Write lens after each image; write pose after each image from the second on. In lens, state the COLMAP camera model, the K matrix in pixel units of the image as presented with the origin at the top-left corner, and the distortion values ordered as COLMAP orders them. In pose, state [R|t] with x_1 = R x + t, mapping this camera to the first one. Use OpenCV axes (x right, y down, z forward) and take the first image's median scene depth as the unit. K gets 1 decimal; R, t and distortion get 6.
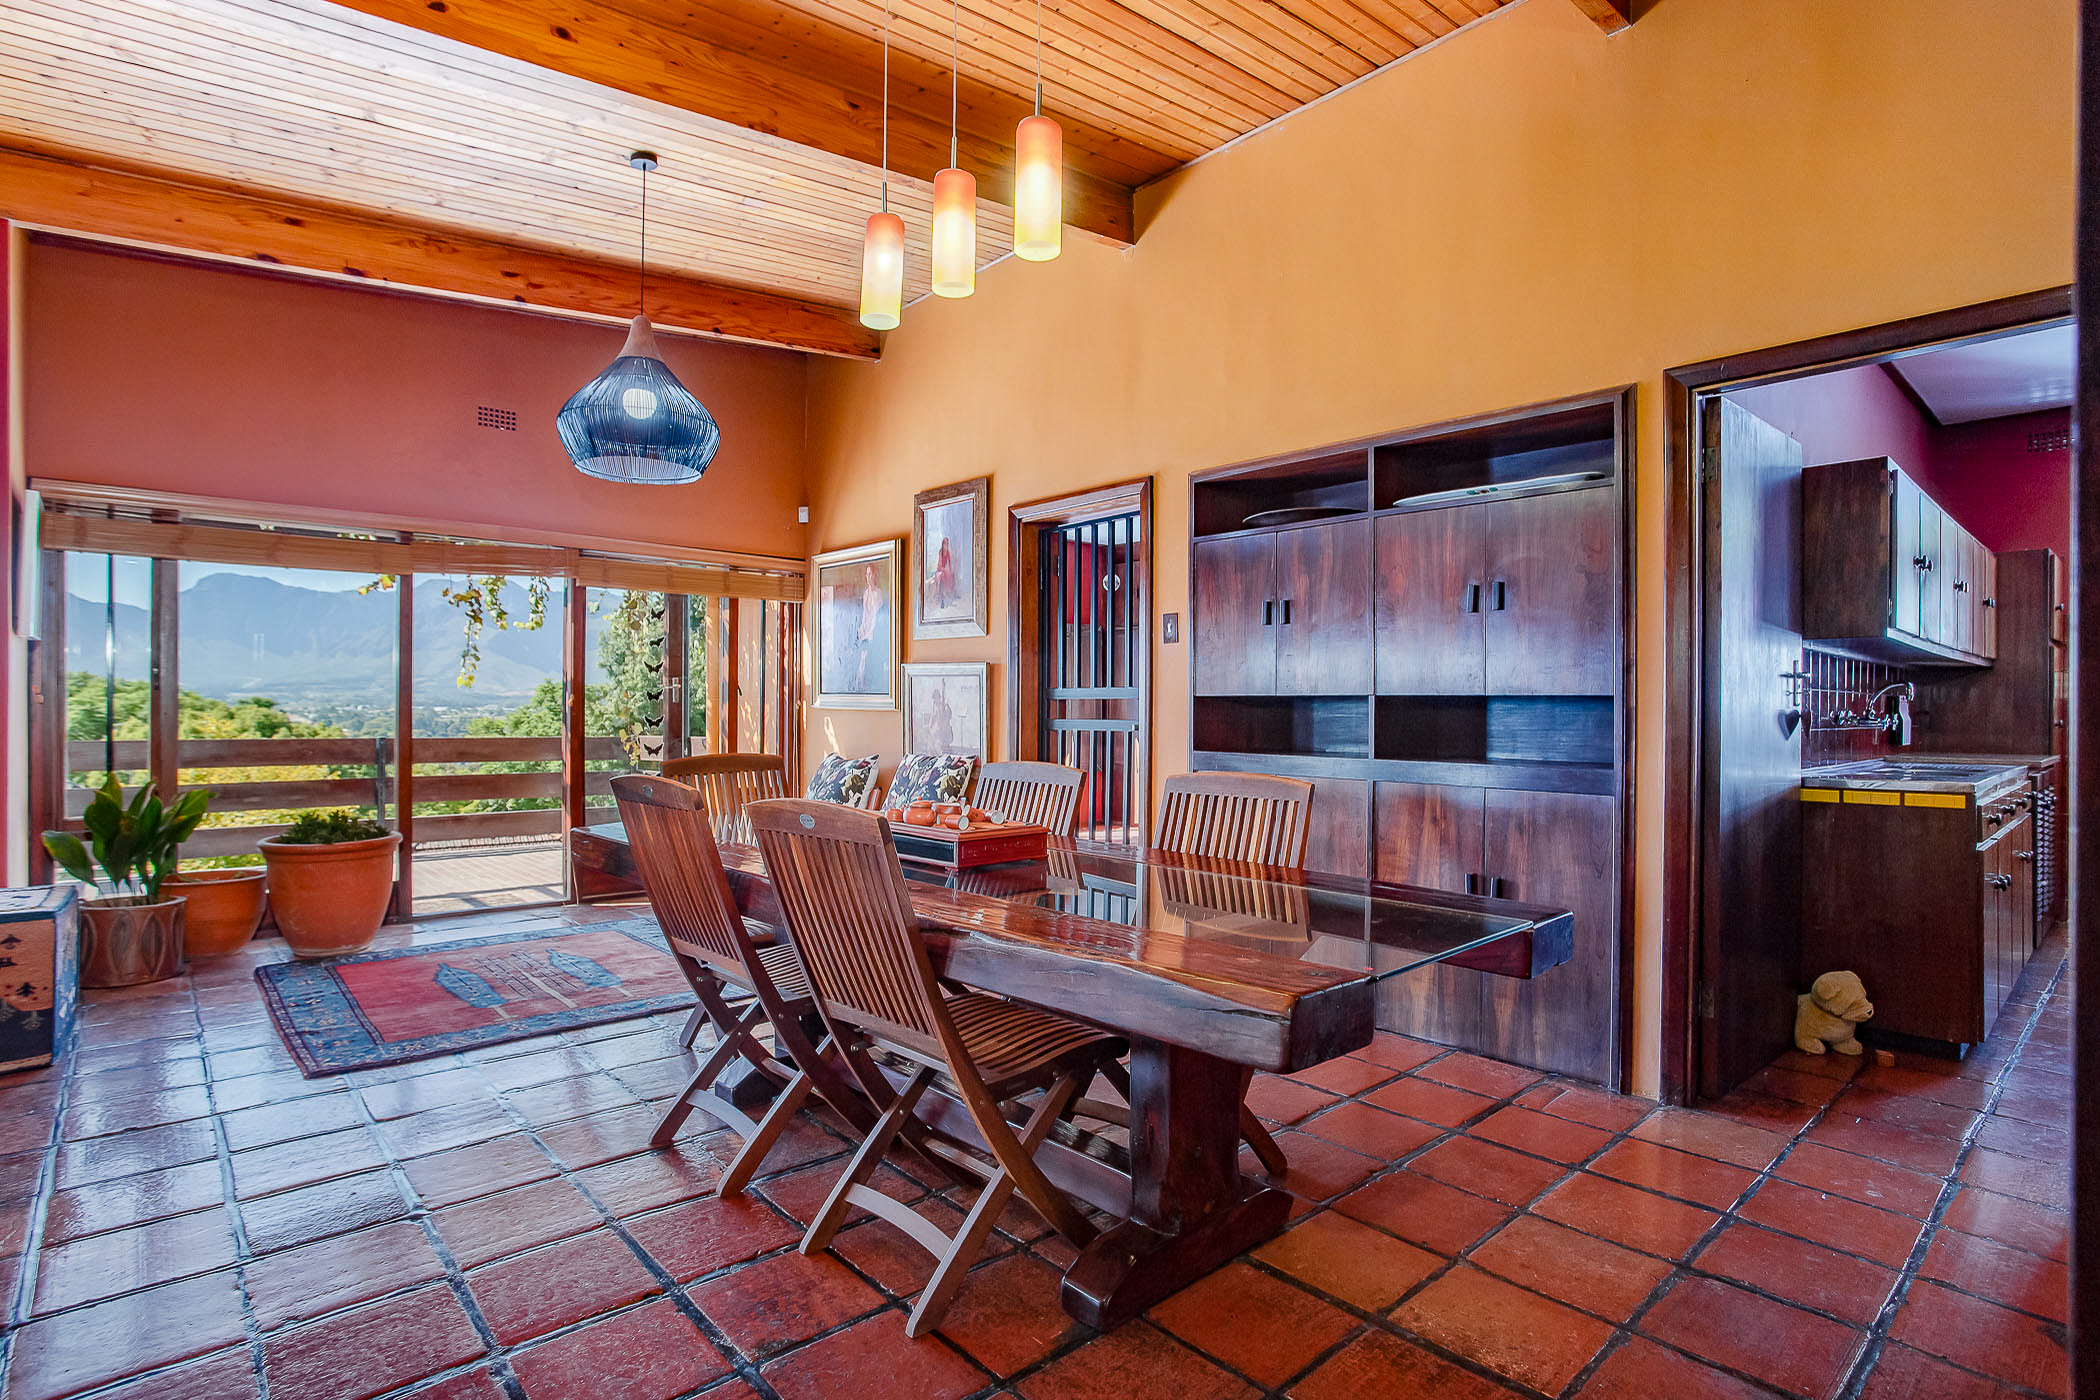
lens RADIAL K [[1054.4, 0, 1043.3], [0, 1054.4, 704.5], [0, 0, 1]] dist [-0.059605, 0.028673]
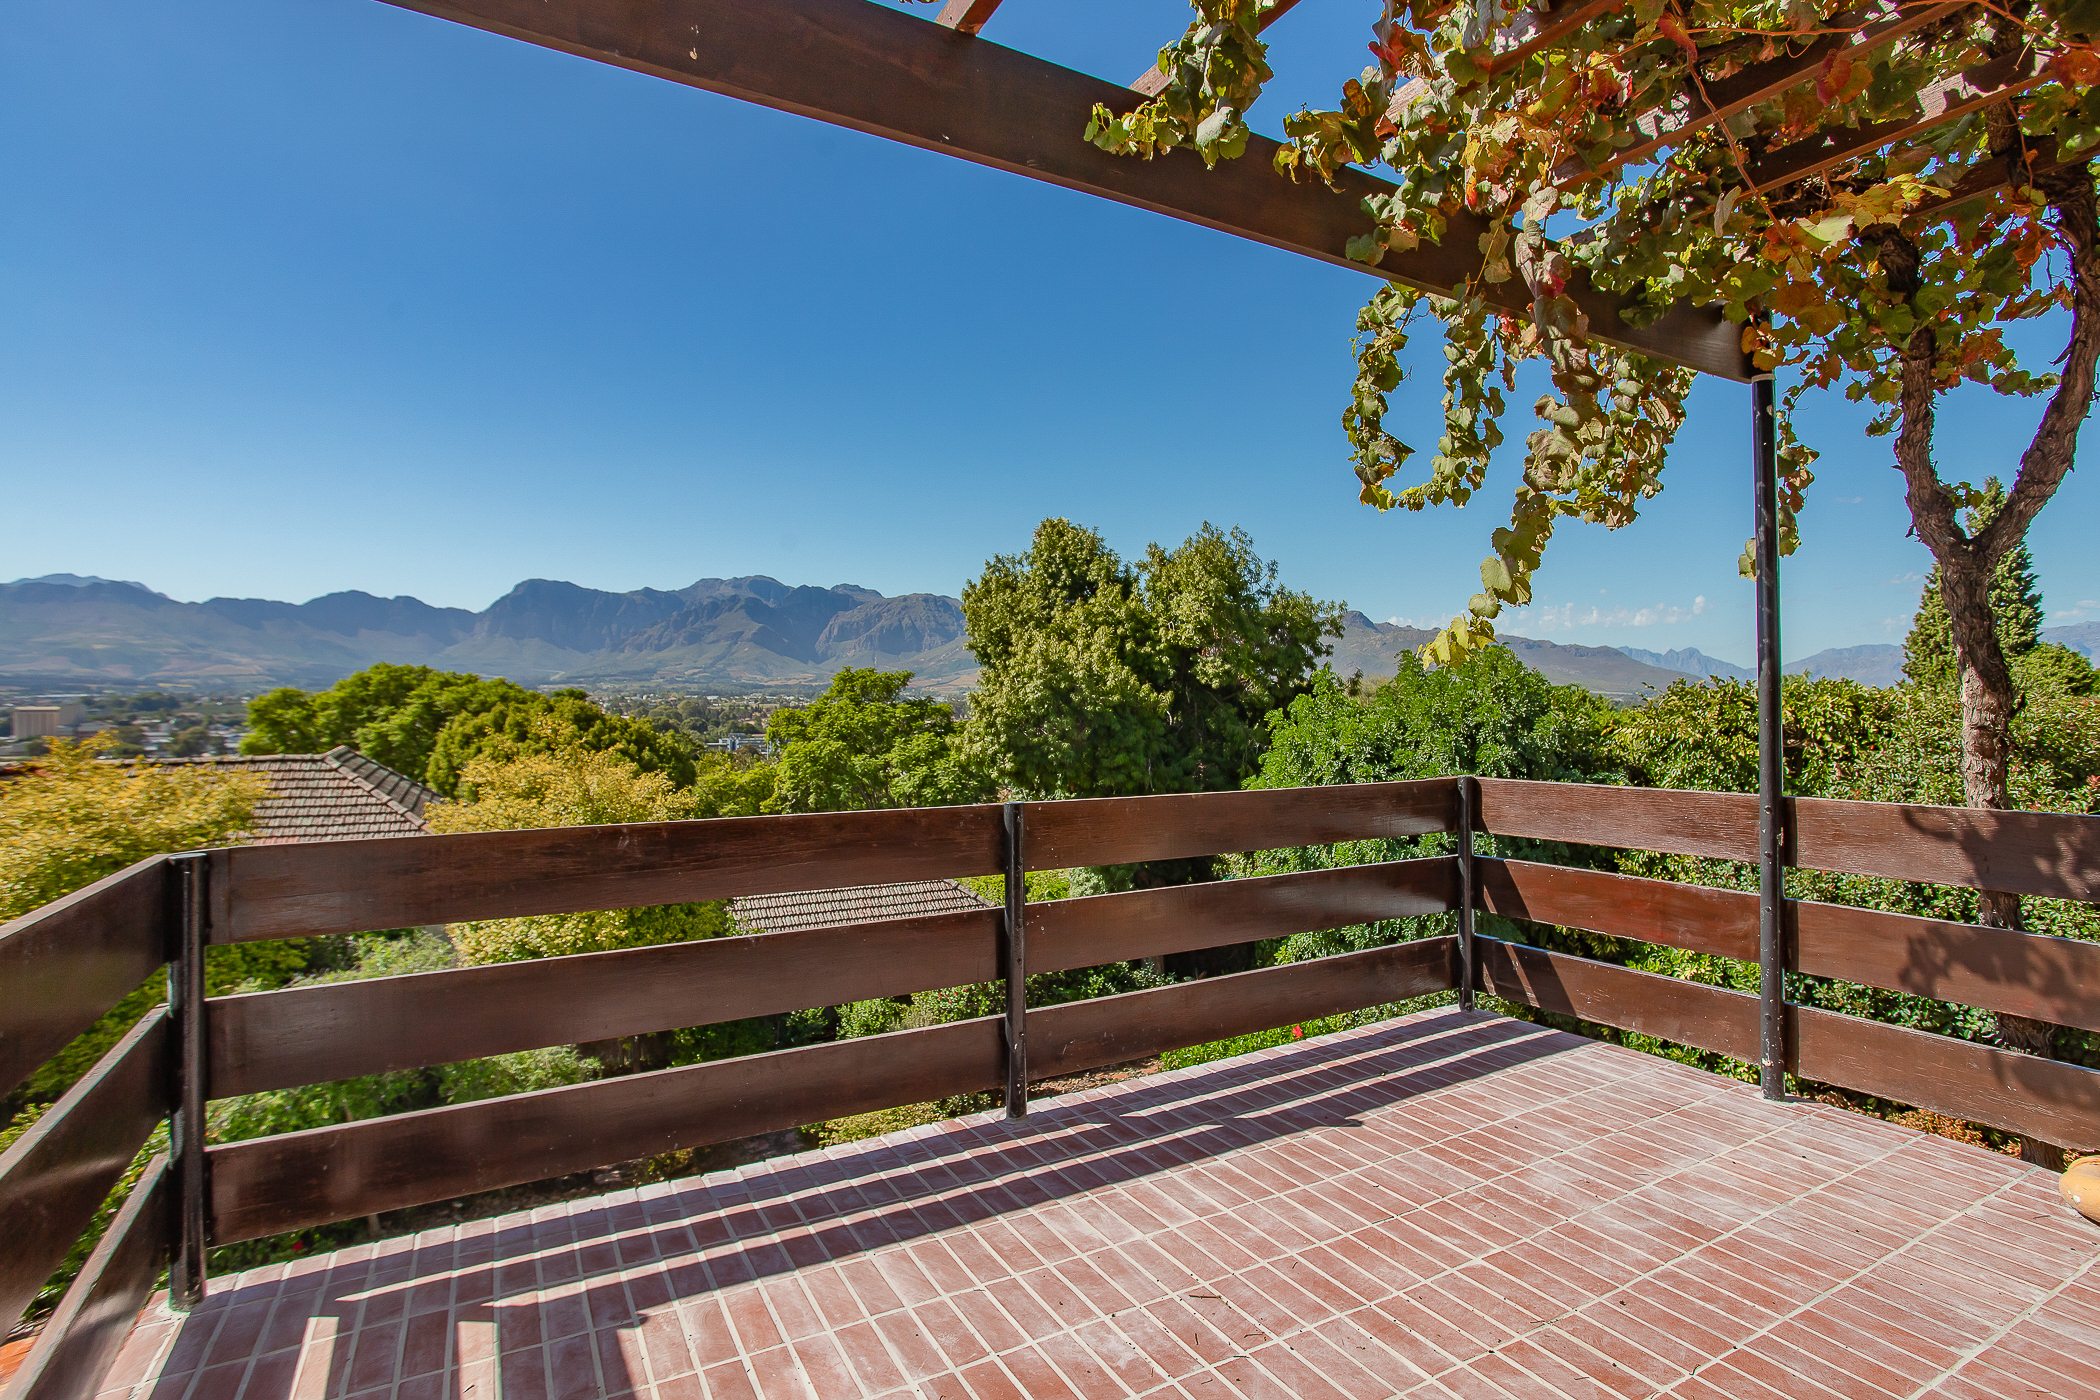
lens RADIAL K [[1050.1, 0, 1055.2], [0, 1050.1, 680.6], [0, 0, 1]] dist [-0.061638, 0.025264]
pose [[0.978396, -0.010994, -0.206445, -0.096869], [0.009243, 0.999913, -0.009443, -0.001692], [0.206531, 0.007331, 0.978413, 0.110338]]
